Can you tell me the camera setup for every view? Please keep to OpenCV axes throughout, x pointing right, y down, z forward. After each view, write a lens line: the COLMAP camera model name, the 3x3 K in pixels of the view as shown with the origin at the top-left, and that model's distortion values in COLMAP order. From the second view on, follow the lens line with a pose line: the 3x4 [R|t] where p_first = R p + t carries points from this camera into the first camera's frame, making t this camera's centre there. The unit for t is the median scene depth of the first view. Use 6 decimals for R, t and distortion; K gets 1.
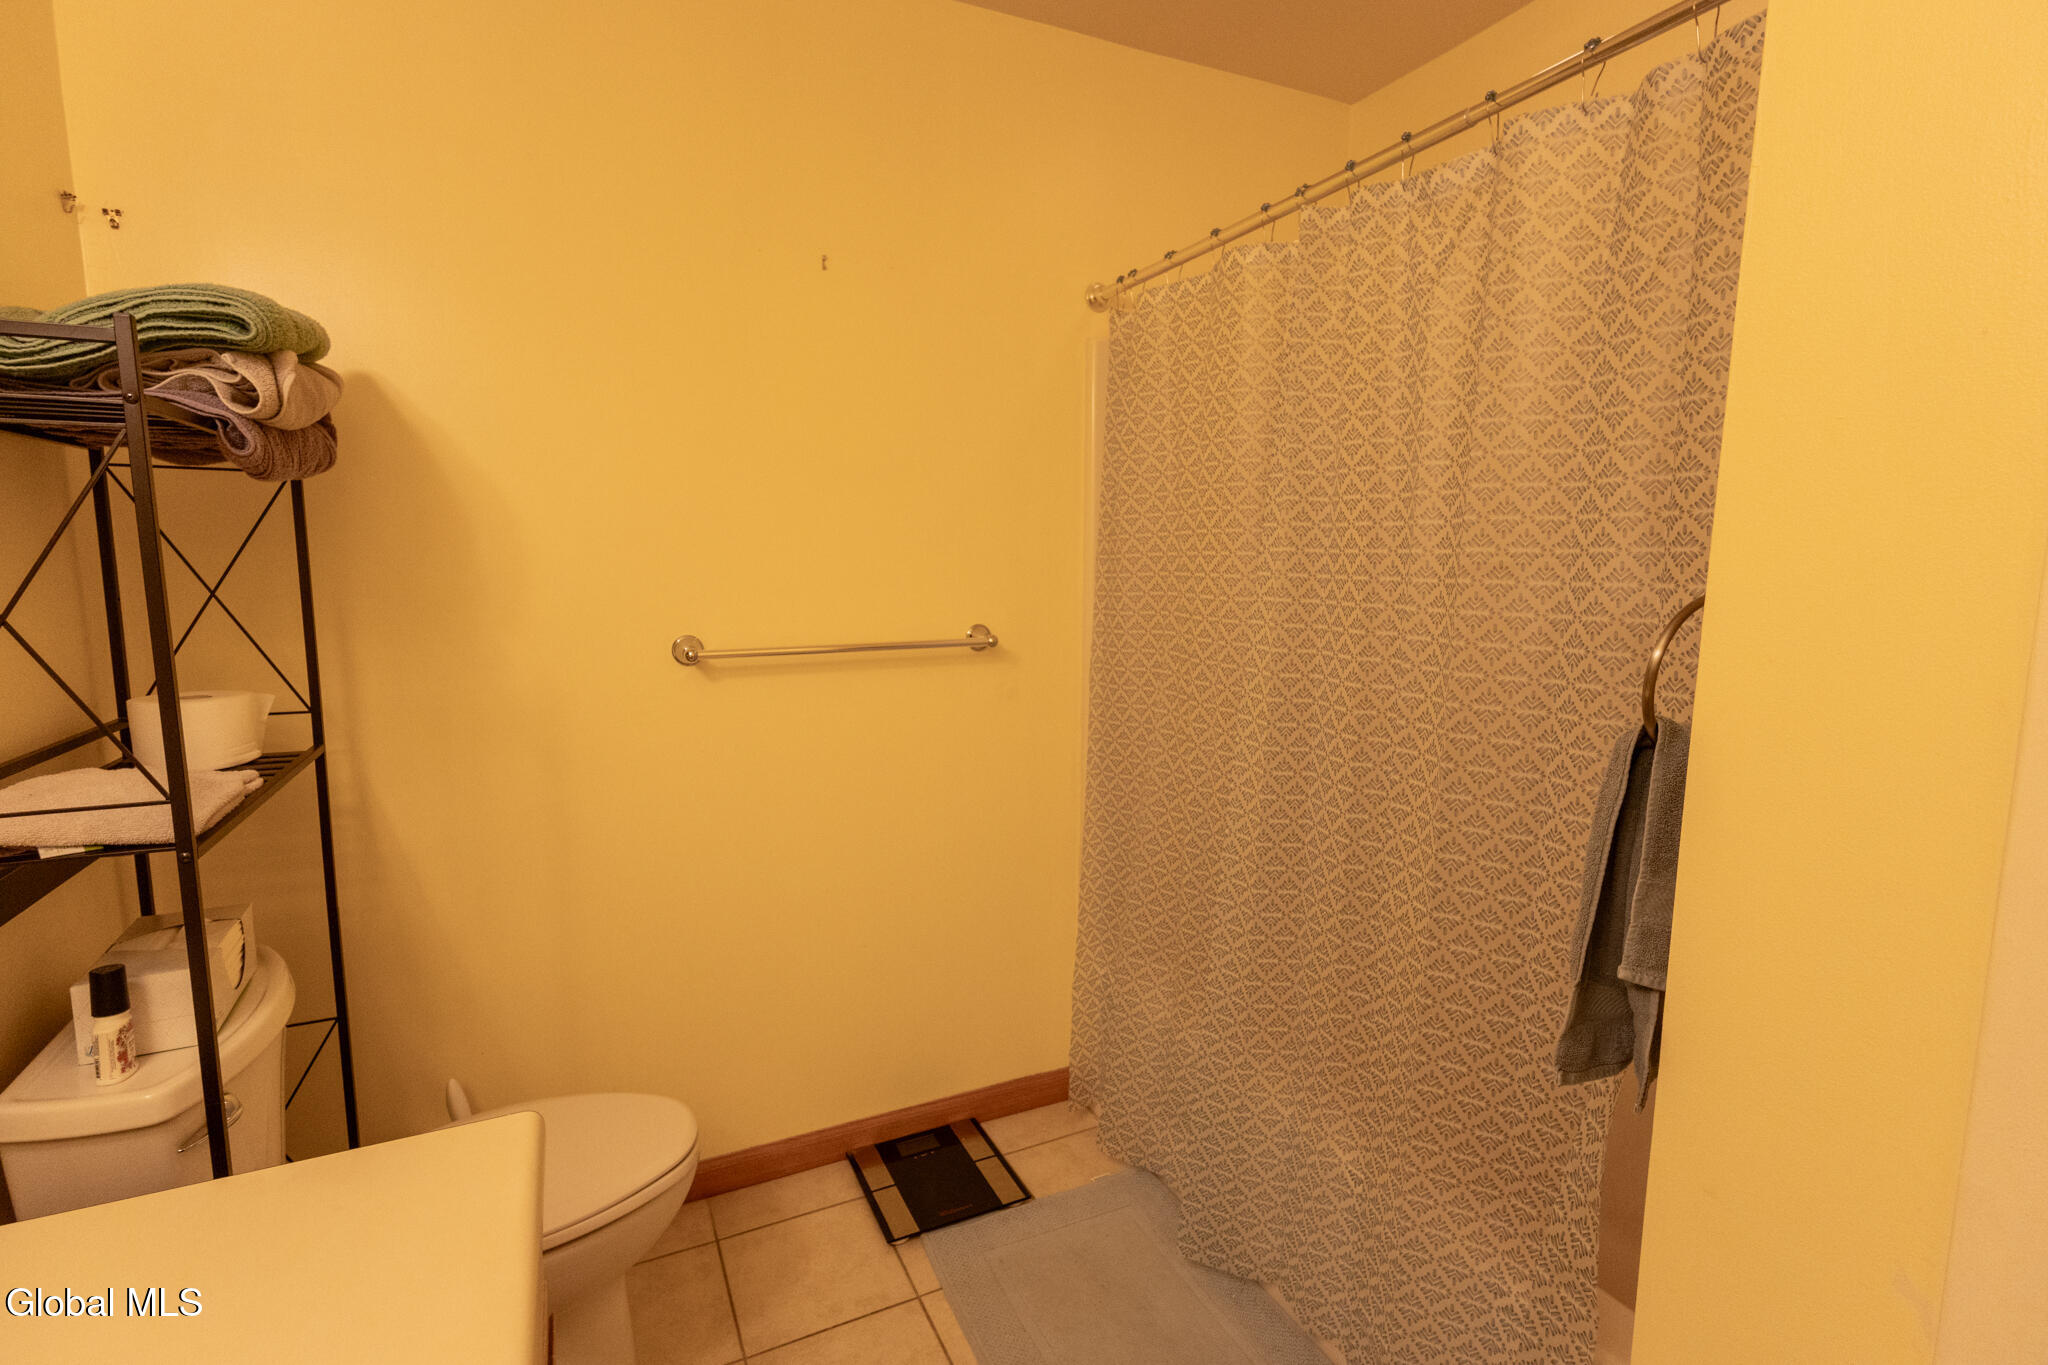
lens RADIAL K [[943.3, 0, 1018.2], [0, 943.3, 680.3], [0, 0, 1]] dist [-0.006660, 0.004473]
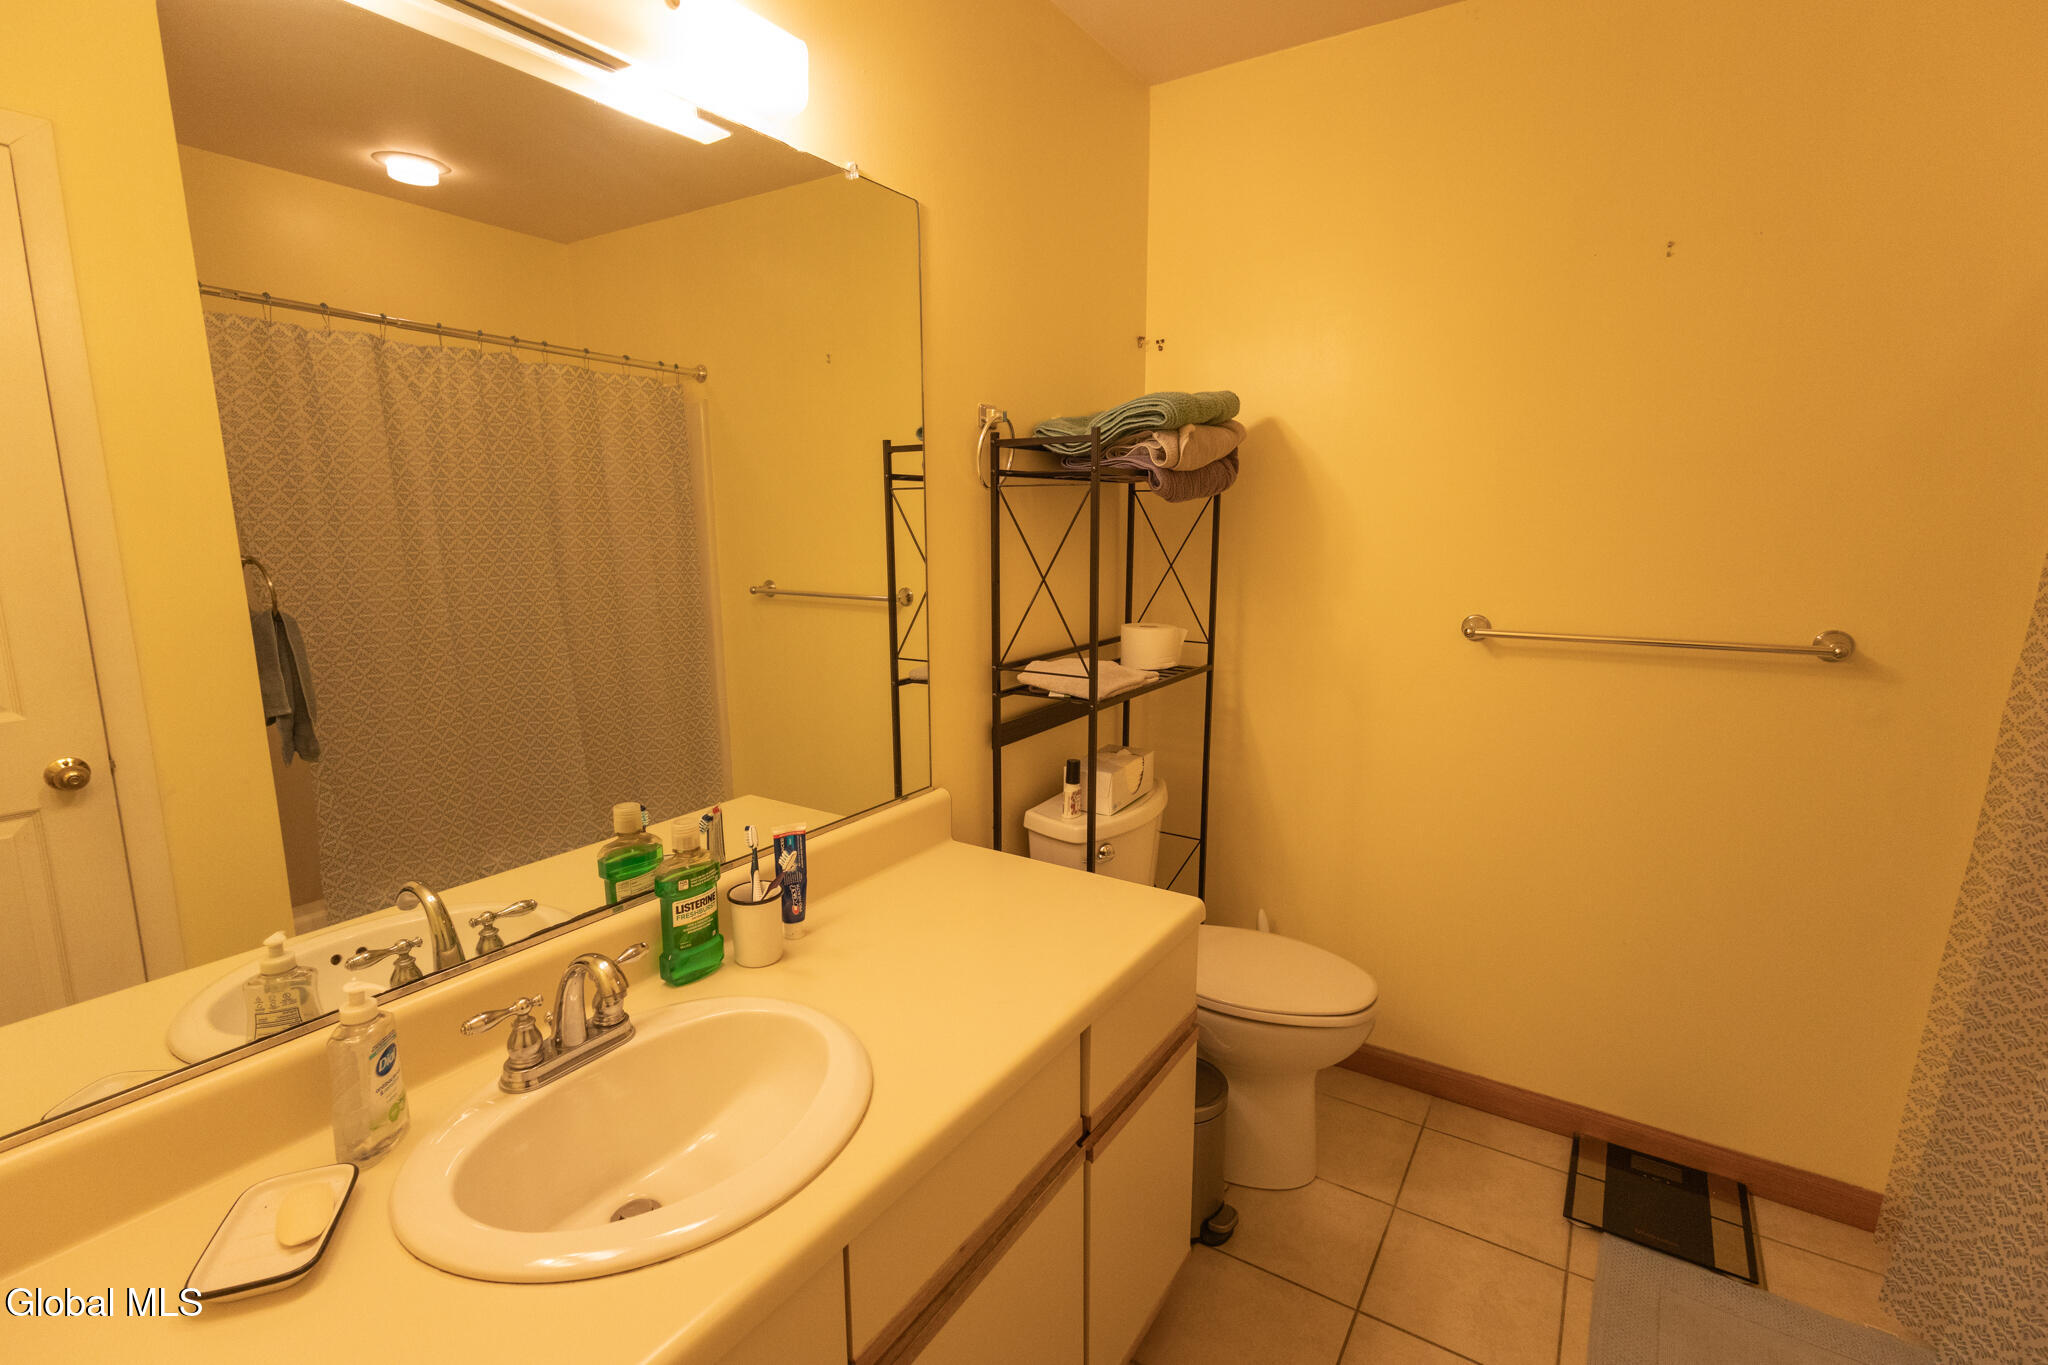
lens RADIAL K [[943.3, 0, 1034.5], [0, 943.3, 682.6], [0, 0, 1]] dist [-0.006660, 0.004473]
pose [[0.522260, 0.145338, -0.840310, 0.353831], [-0.109896, 0.988624, 0.102689, -0.024963], [0.845676, 0.038716, 0.532291, -0.066787]]
